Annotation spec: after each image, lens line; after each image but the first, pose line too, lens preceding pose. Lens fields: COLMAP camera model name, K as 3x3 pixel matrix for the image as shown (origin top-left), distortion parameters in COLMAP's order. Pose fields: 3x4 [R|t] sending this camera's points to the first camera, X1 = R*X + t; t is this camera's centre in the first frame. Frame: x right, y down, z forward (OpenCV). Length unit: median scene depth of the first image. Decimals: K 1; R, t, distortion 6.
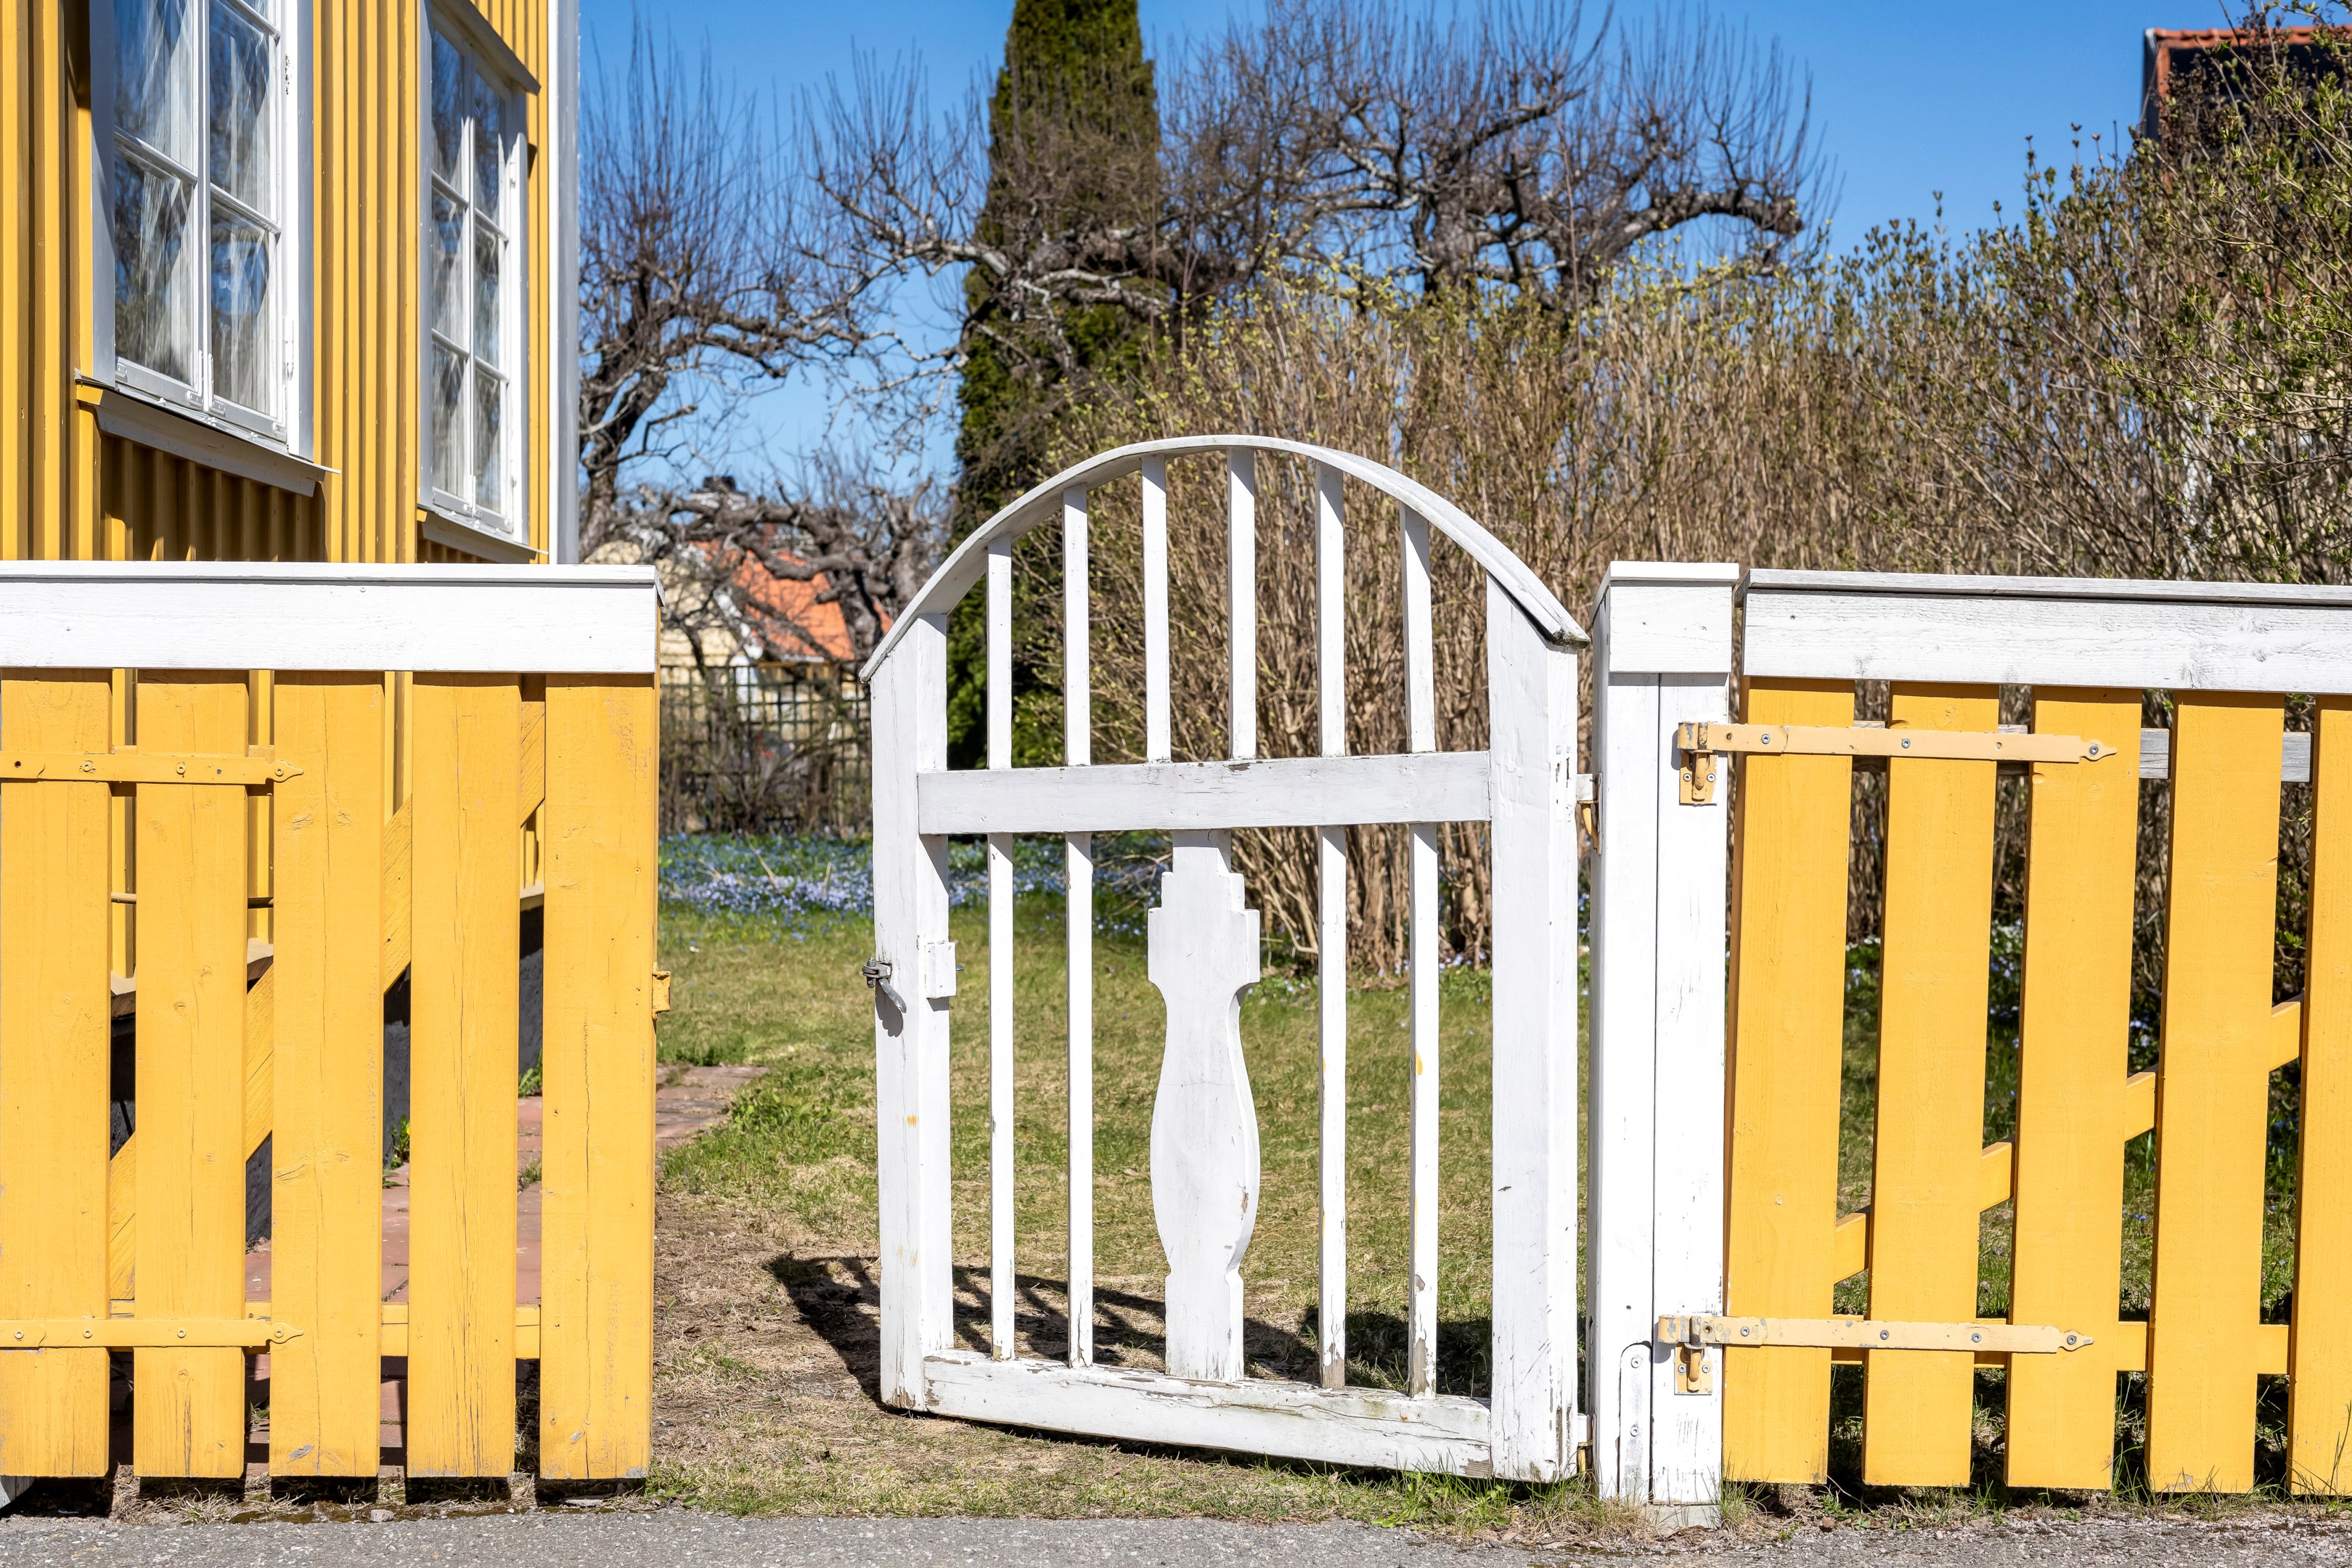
lens RADIAL K [[3418.6, 0, 1176.0], [0, 3418.6, 784.0], [0, 0, 1]] dist [-0.017343, -0.036279]
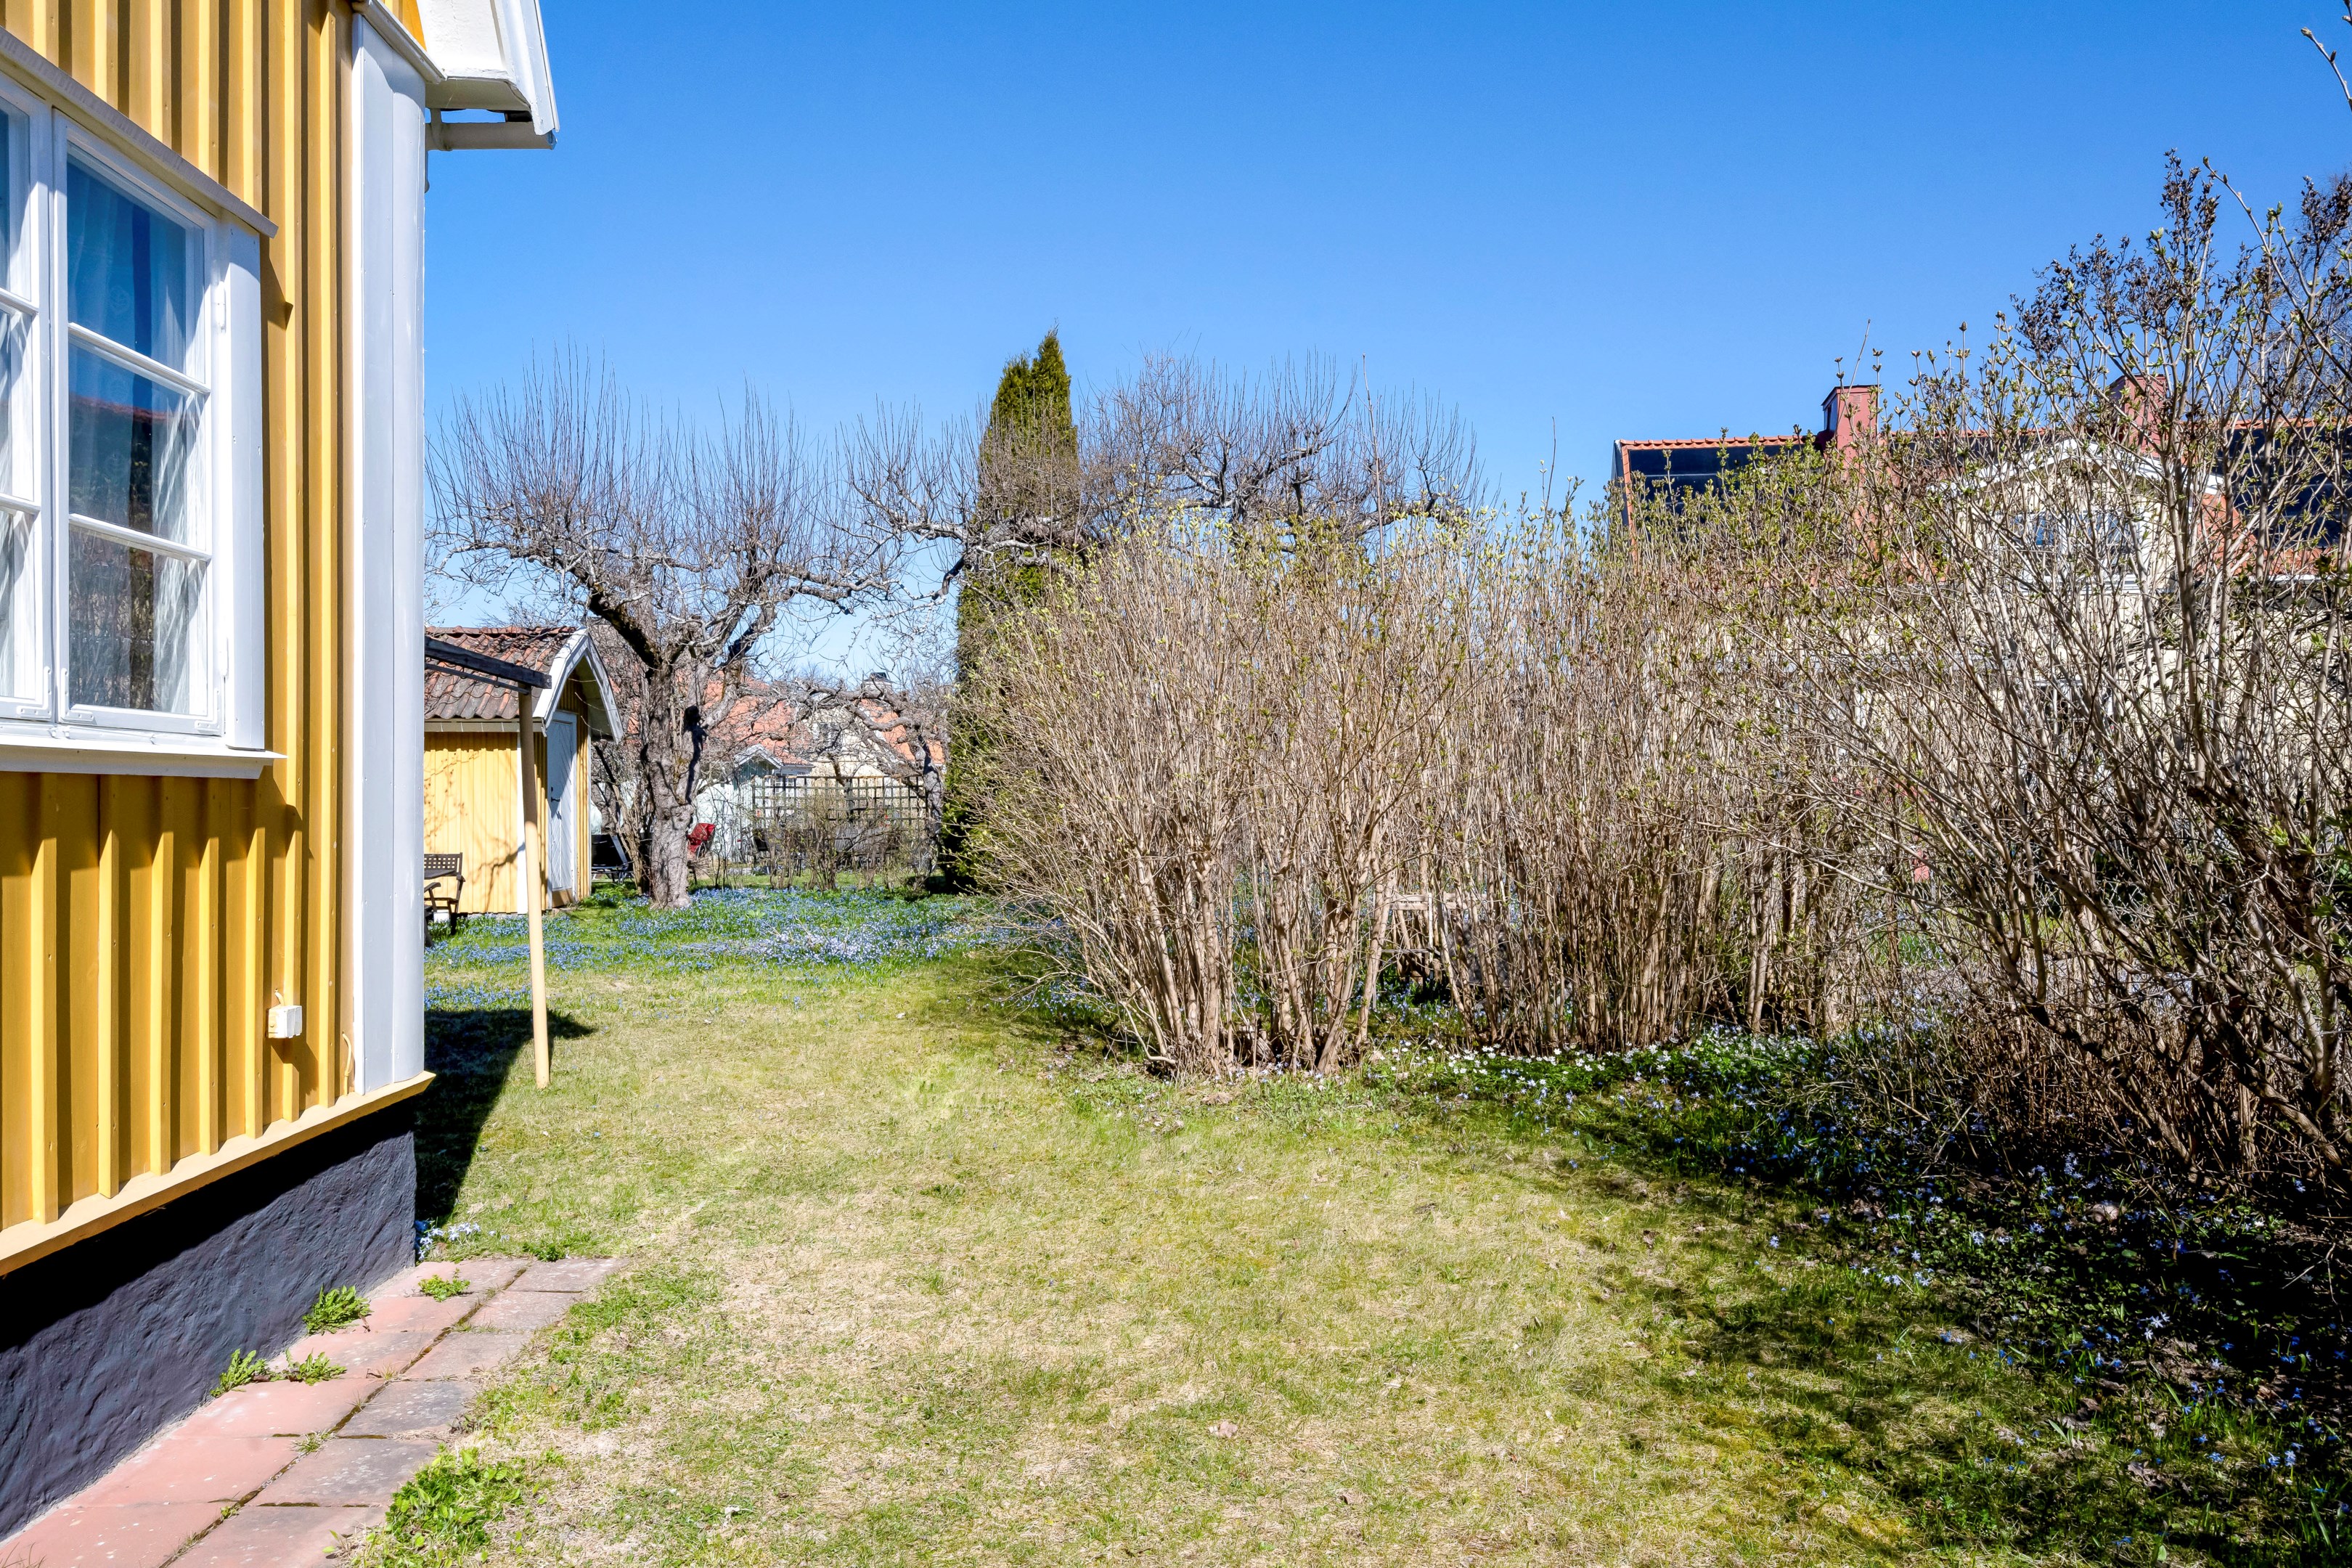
lens RADIAL K [[1560.5, 0, 1176.0], [0, 1560.5, 803.1], [0, 0, 1]] dist [-0.001896, 0.000943]
pose [[0.999074, 0.004003, 0.042843, 0.012438], [-0.003661, 0.999961, -0.008047, -0.023523], [-0.042873, 0.007883, 0.999049, 0.260445]]
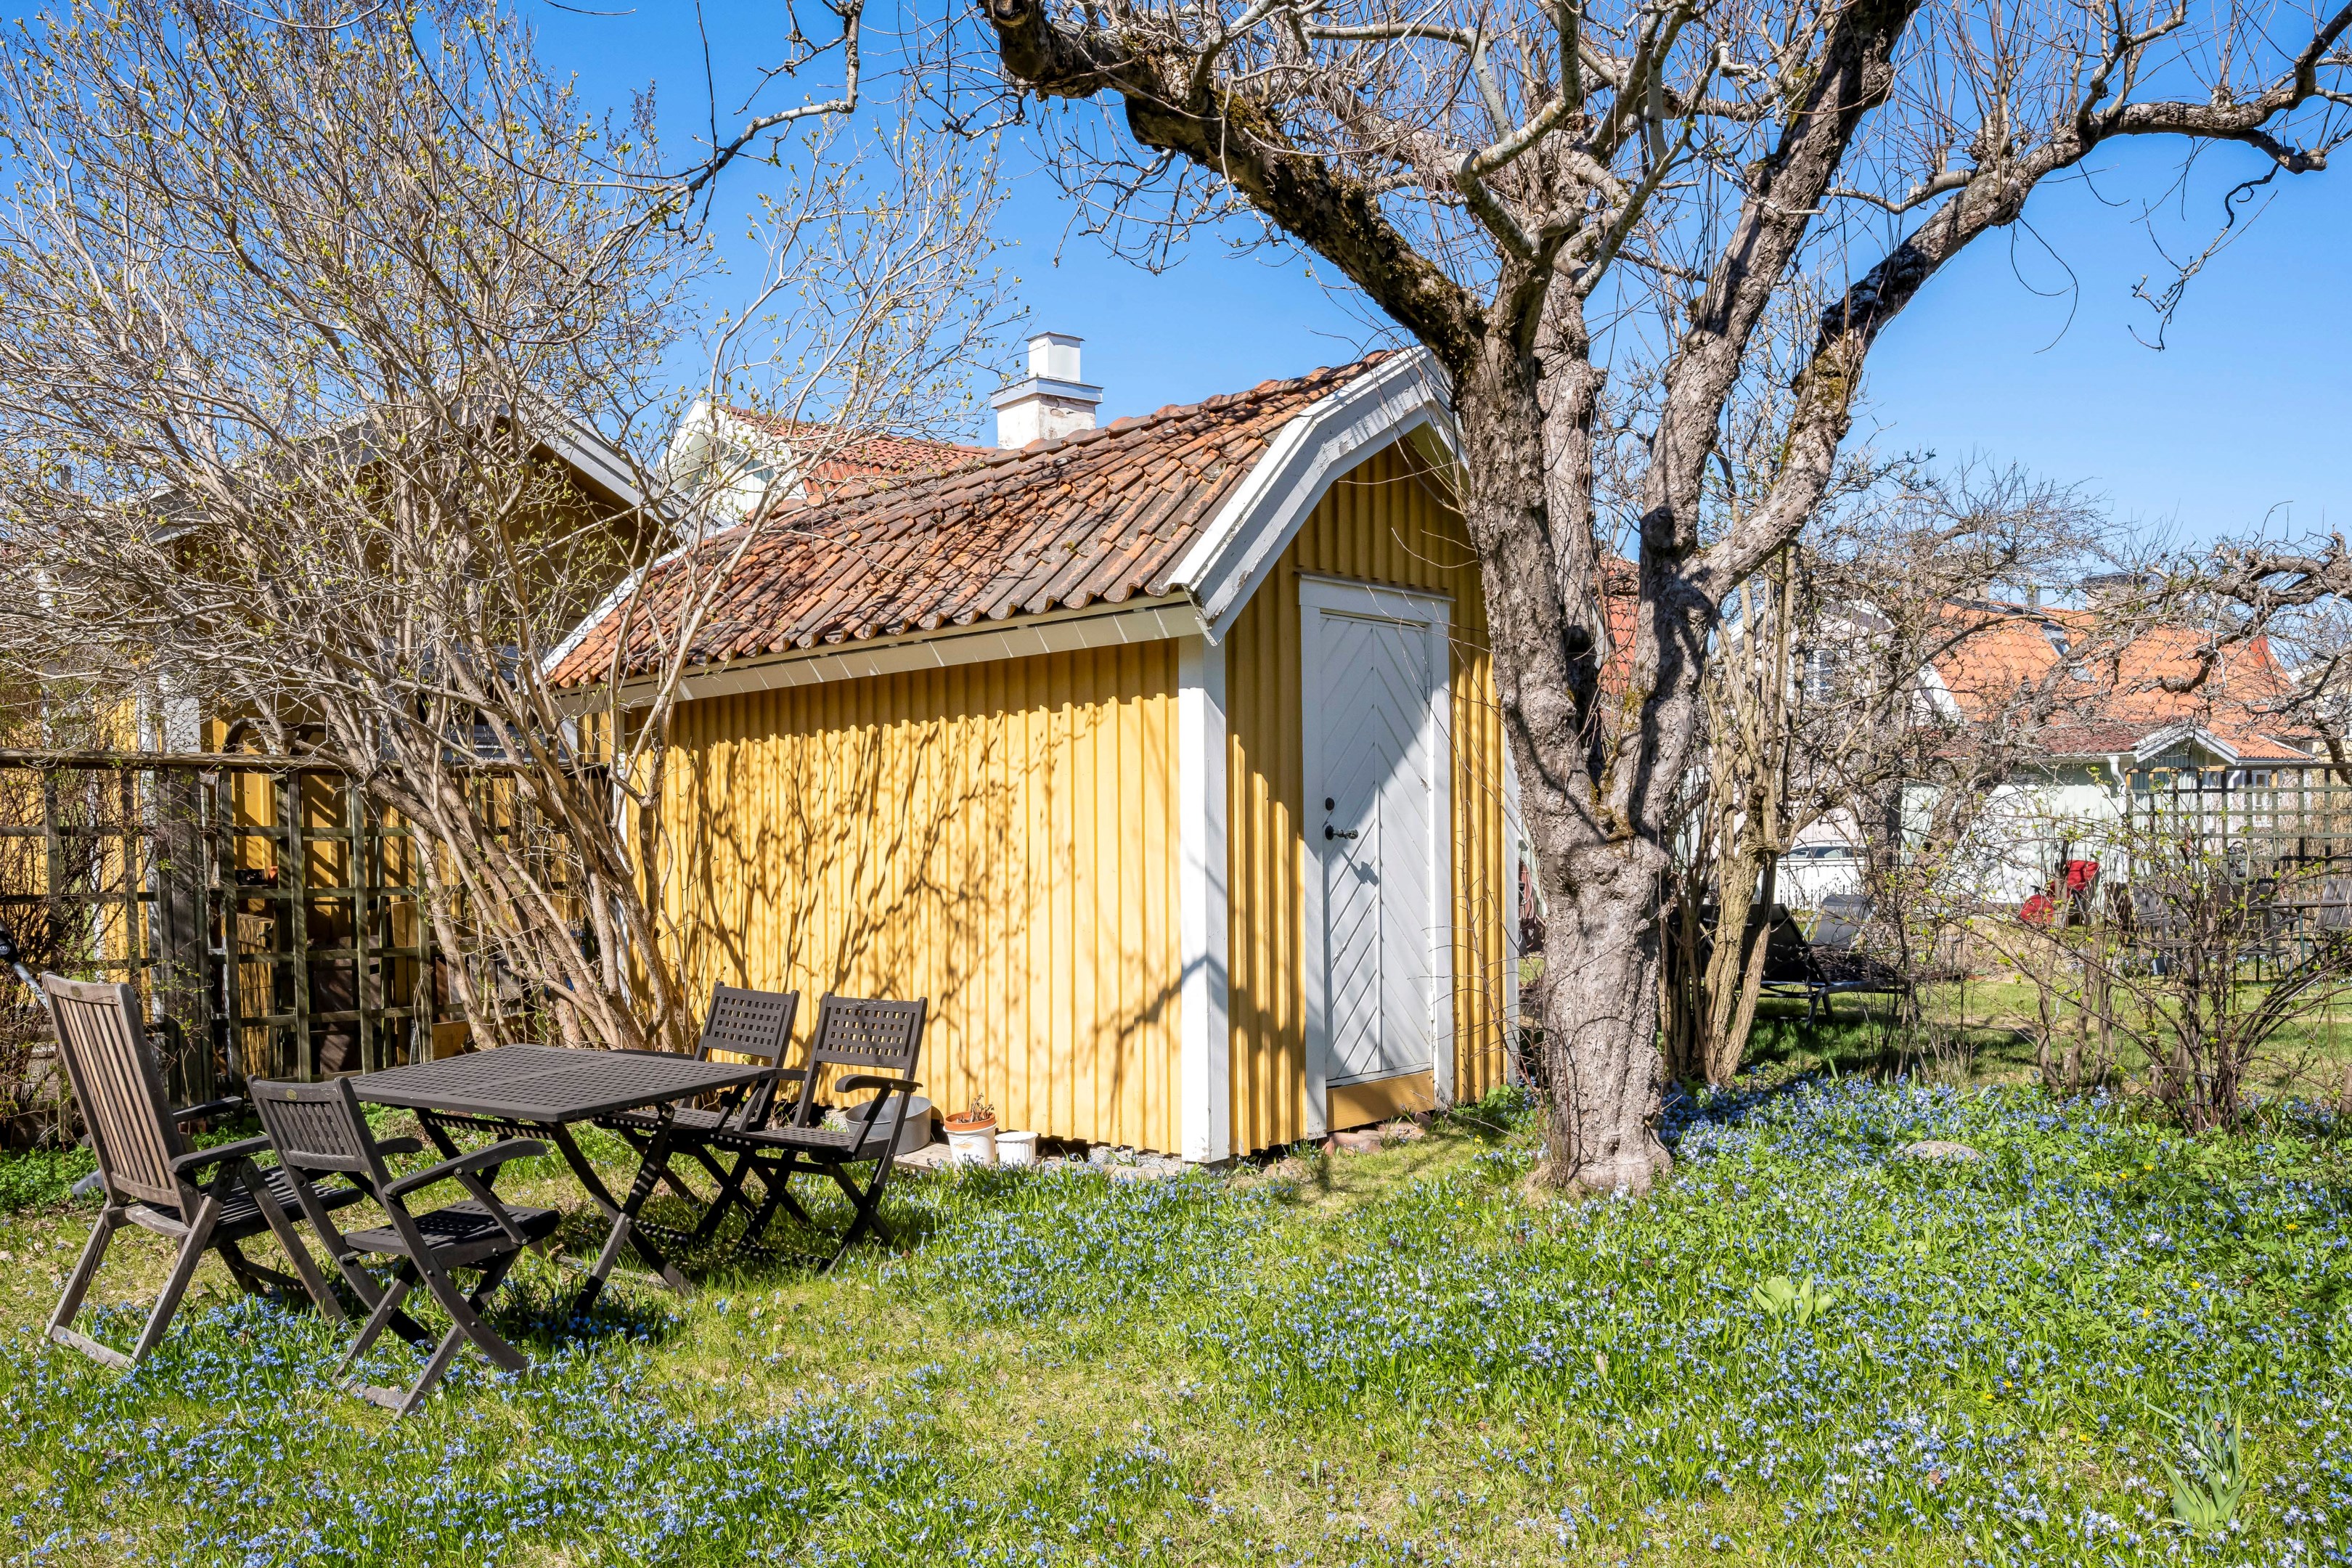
lens RADIAL K [[1667.5, 0, 1176.0], [0, 1667.5, 784.0], [0, 0, 1]] dist [-0.004709, -0.003570]
pose [[0.698459, -0.028909, -0.715066, -0.070473], [0.007944, 0.999435, -0.032646, -0.030005], [0.715606, 0.017121, 0.698294, 0.806075]]
